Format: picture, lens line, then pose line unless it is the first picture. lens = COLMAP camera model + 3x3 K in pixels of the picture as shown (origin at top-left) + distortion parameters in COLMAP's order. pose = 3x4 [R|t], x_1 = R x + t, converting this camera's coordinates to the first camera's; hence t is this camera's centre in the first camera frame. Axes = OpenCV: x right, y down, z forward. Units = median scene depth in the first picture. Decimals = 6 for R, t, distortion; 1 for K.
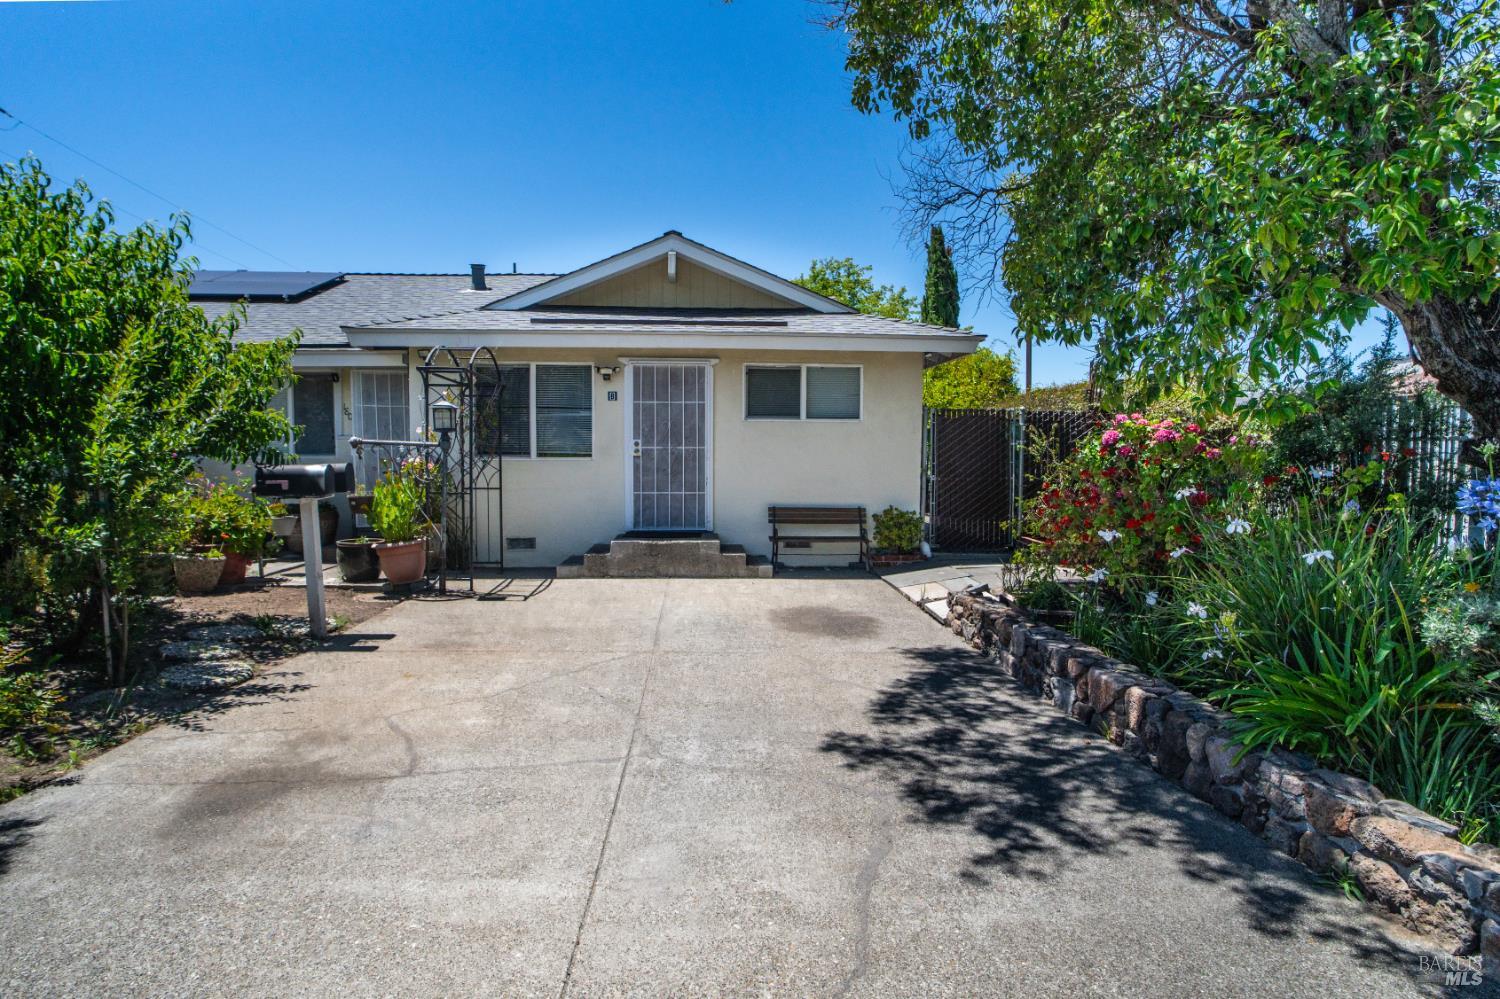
lens RADIAL K [[797.6, 0, 752.3], [0, 797.6, 494.0], [0, 0, 1]] dist [-0.031463, -0.001453]
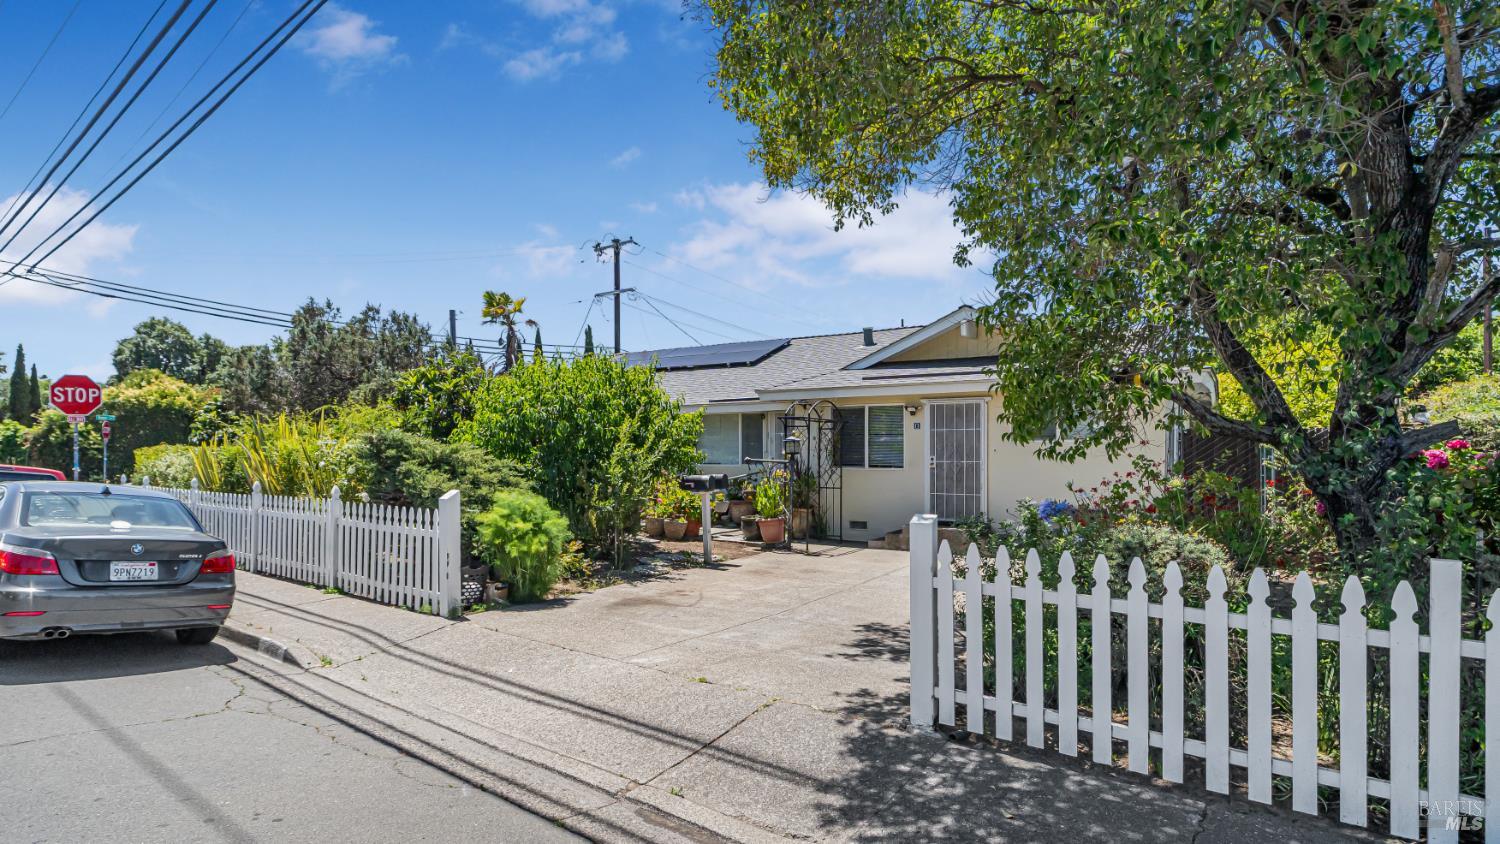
lens RADIAL K [[759.3, 0, 746.2], [0, 759.3, 431.6], [0, 0, 1]] dist [-0.031930, 0.002097]
pose [[0.808499, -0.016601, -0.588263, 0.416055], [-0.027672, 0.997424, -0.066180, -0.014266], [0.587846, 0.069785, 0.805957, -0.313812]]
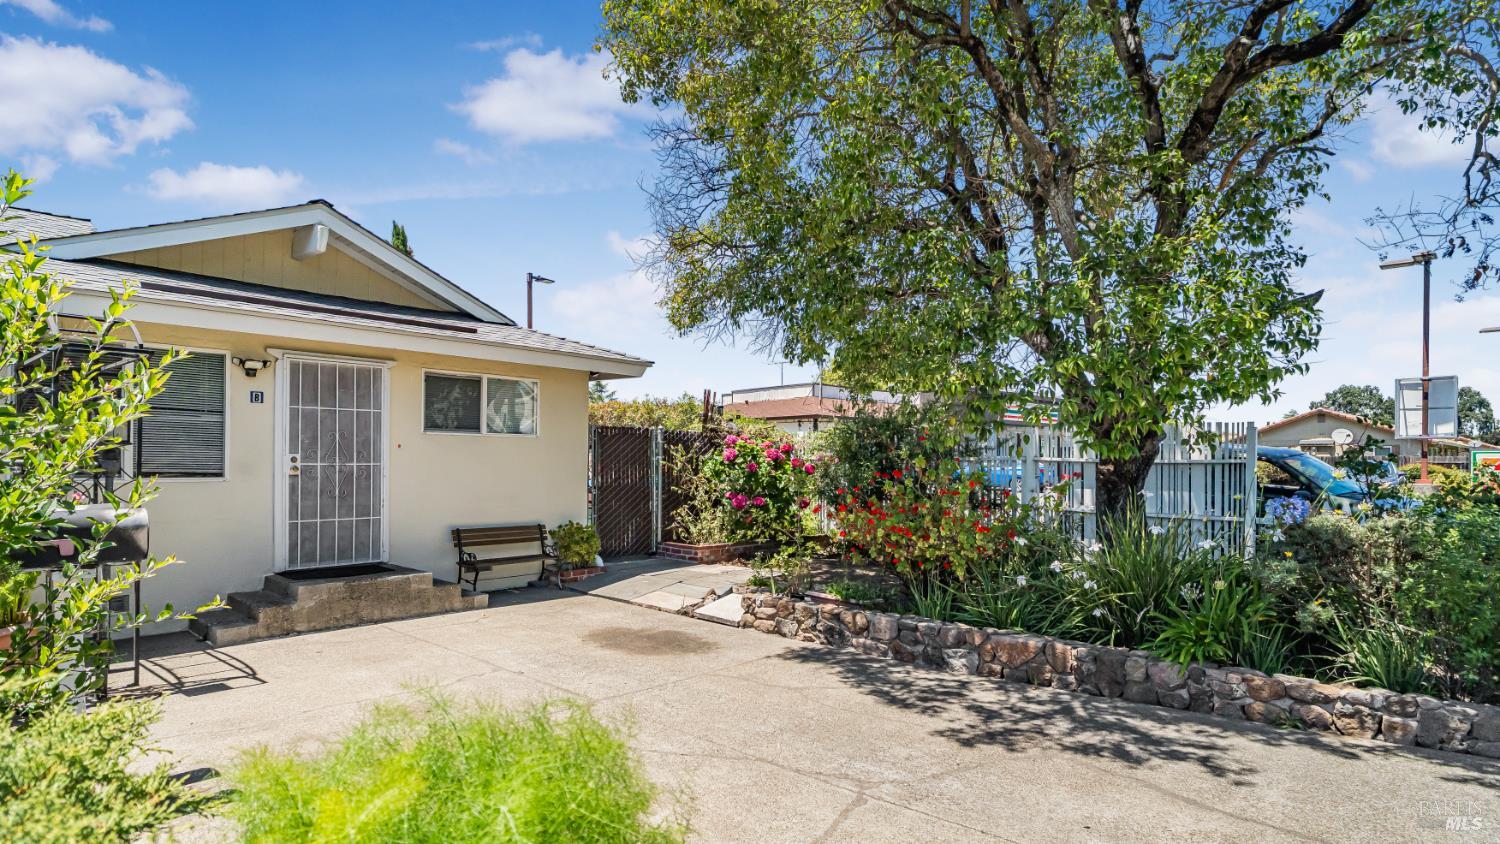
lens RADIAL K [[759.3, 0, 743.9], [0, 759.3, 458.3], [0, 0, 1]] dist [-0.031930, 0.002097]
pose [[0.712185, 0.003743, 0.701982, -0.379011], [0.027981, 0.999040, -0.033714, -0.028945], [-0.701434, 0.043652, 0.711396, 0.174580]]
